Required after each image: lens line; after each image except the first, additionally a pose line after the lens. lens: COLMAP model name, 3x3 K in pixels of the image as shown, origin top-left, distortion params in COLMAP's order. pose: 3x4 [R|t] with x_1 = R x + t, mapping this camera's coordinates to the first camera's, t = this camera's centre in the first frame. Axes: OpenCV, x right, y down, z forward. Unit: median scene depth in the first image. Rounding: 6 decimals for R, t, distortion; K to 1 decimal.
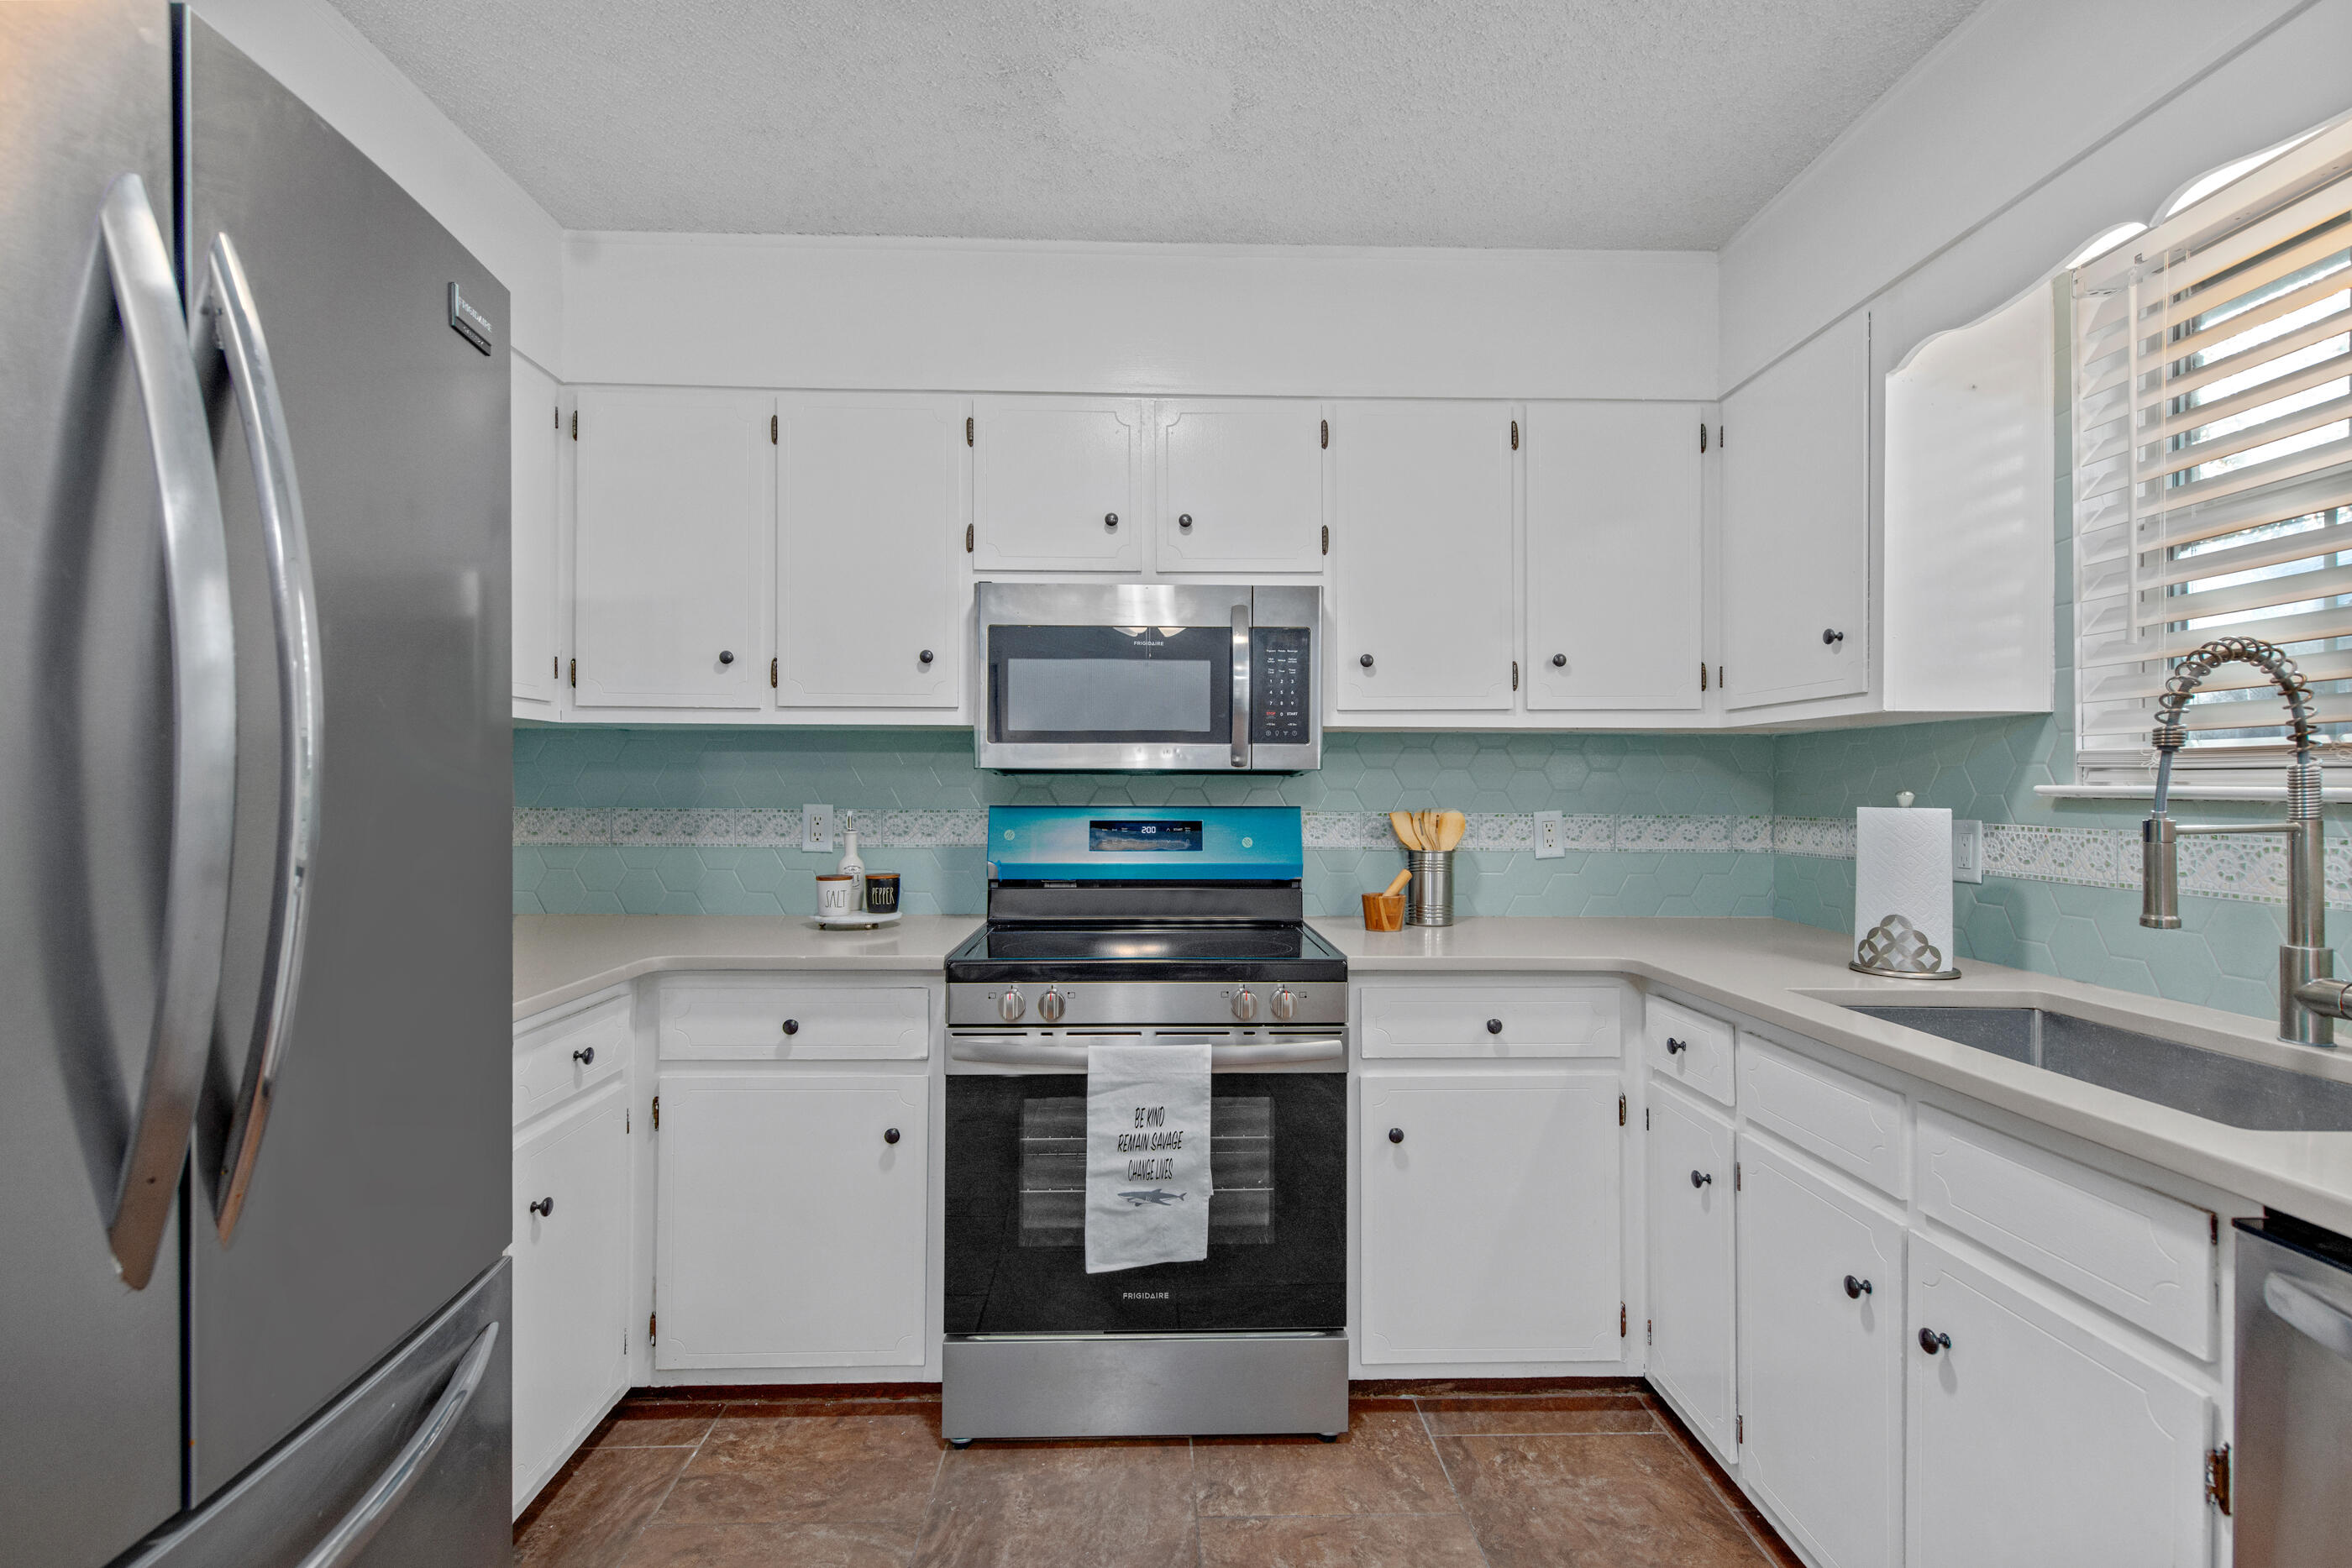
lens RADIAL K [[1086.1, 0, 1175.1], [0, 1086.1, 772.6], [0, 0, 1]] dist [0.018327, -0.009686]
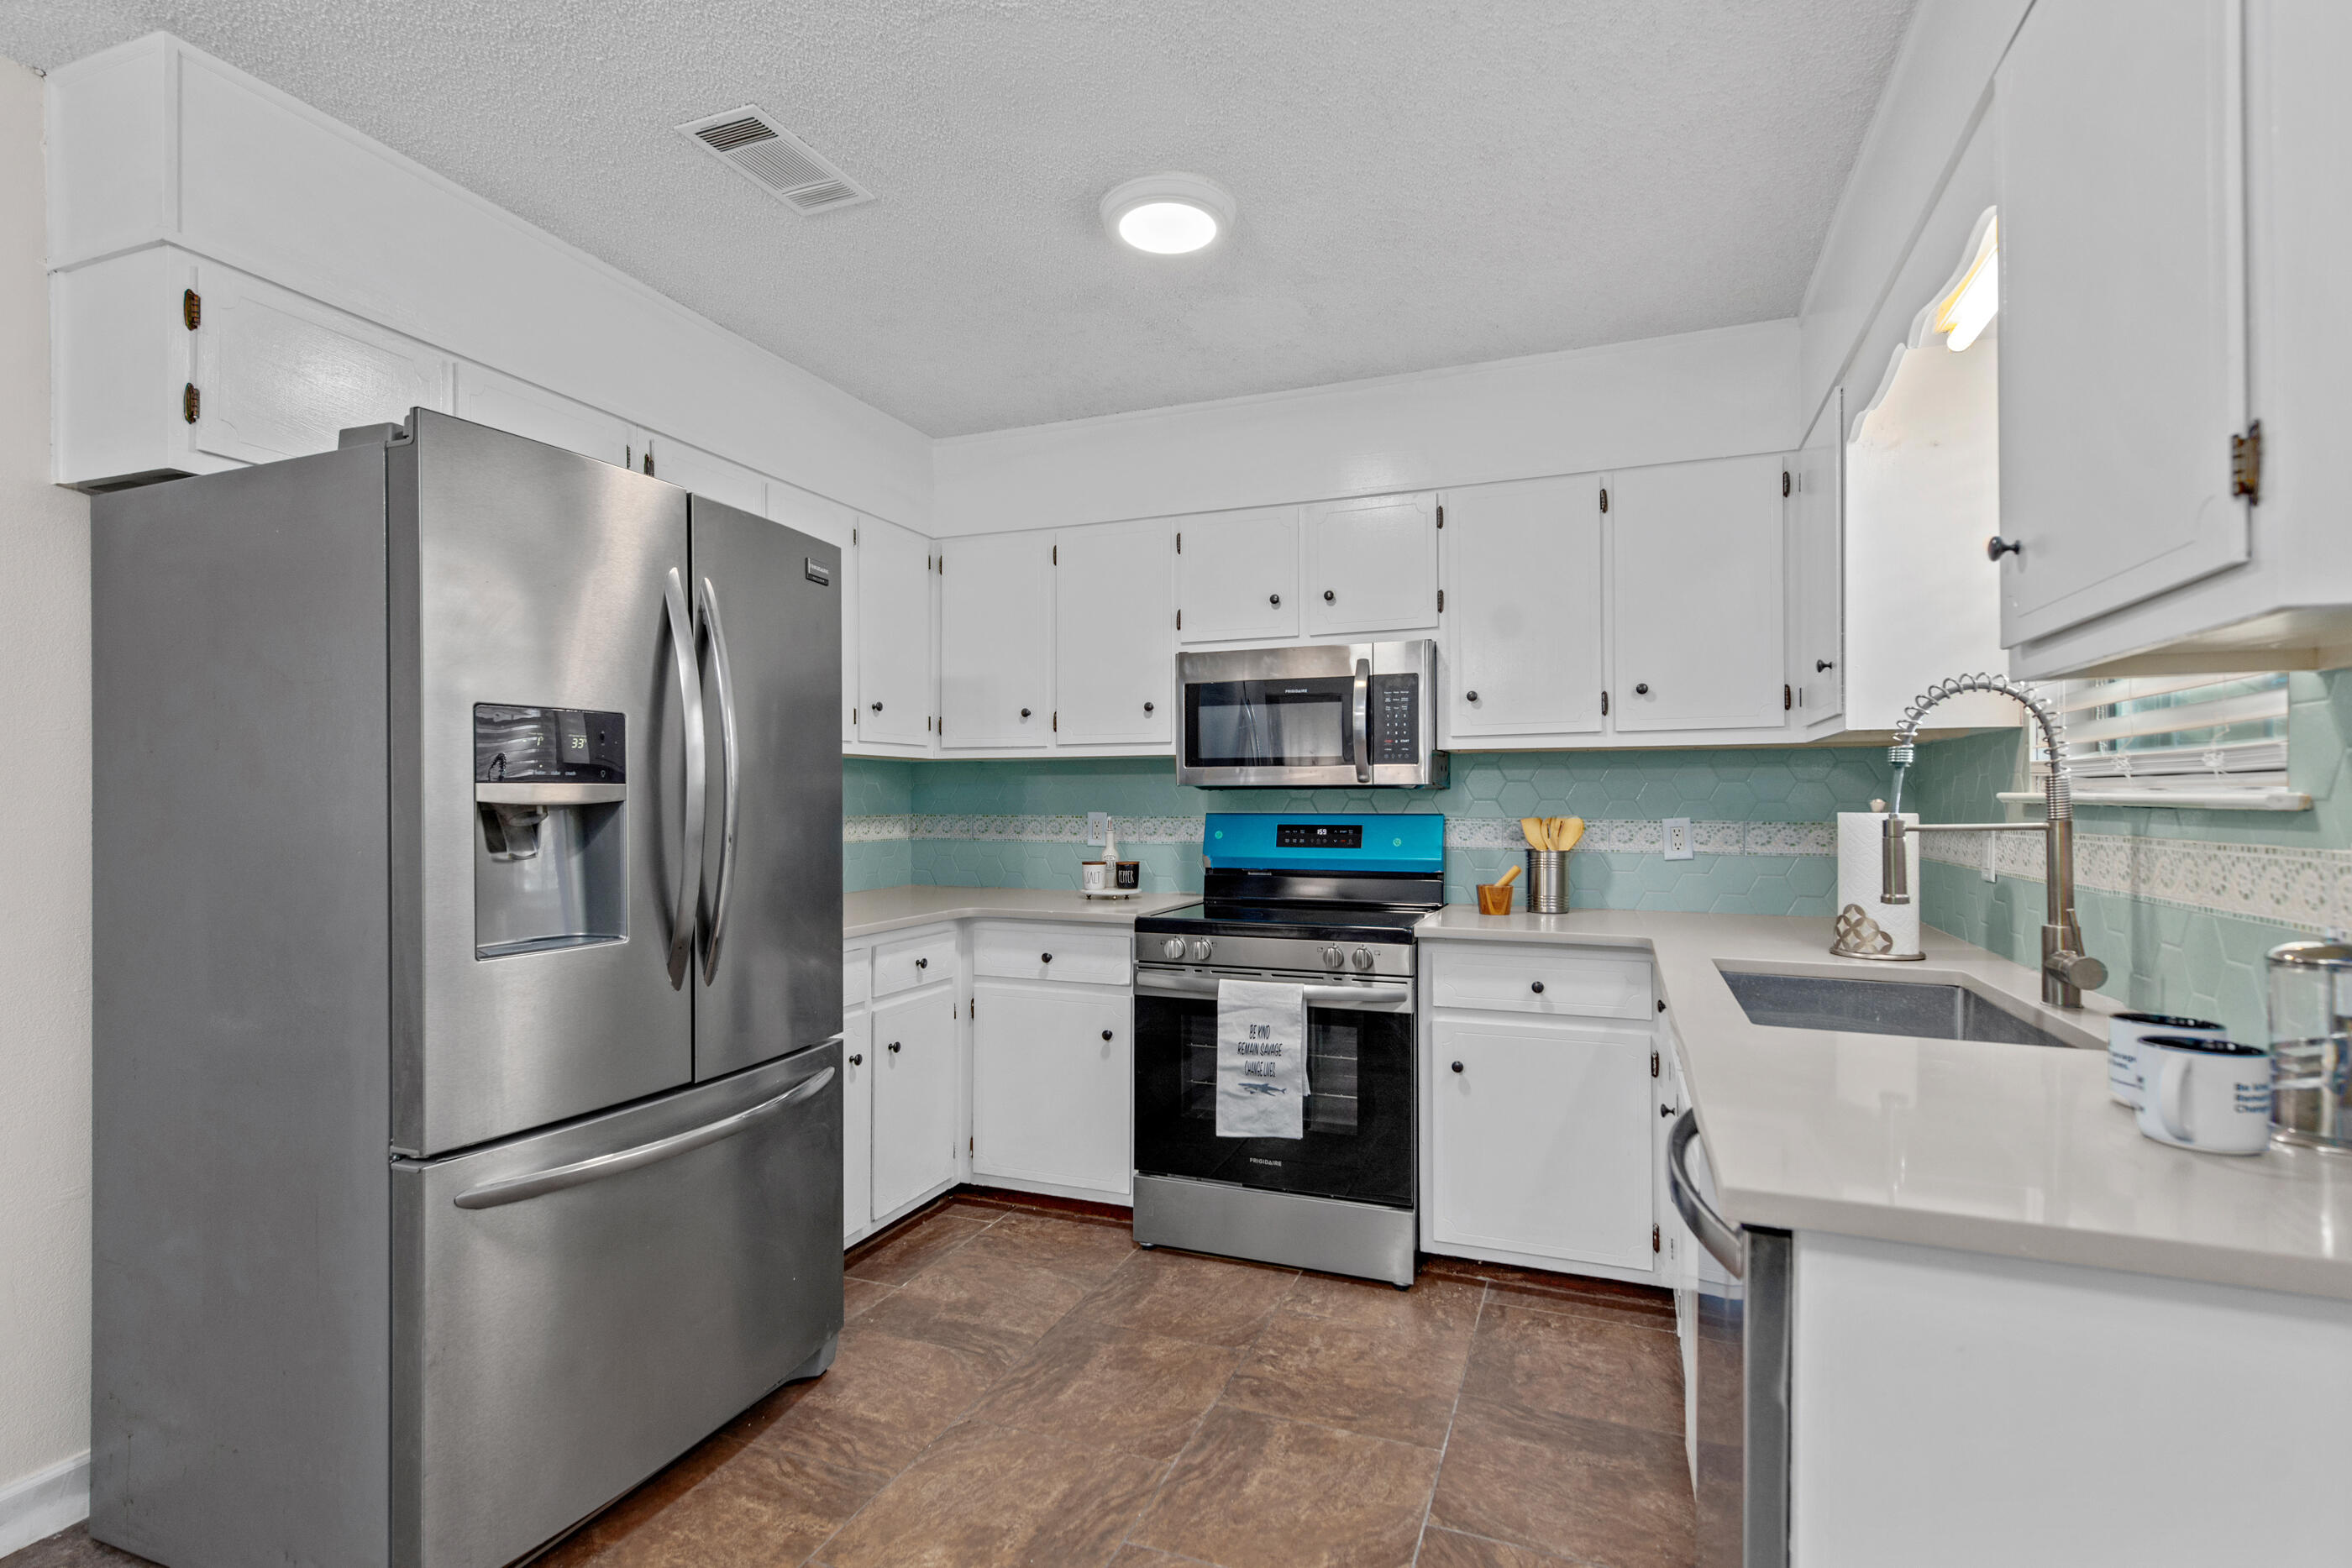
lens RADIAL K [[1086.1, 0, 1175.1], [0, 1086.1, 772.6], [0, 0, 1]] dist [0.018327, -0.009686]
pose [[0.921247, -0.014827, -0.388696, 0.405423], [0.010143, 0.999849, -0.014098, -0.001398], [0.388847, 0.009045, 0.921258, -0.328036]]
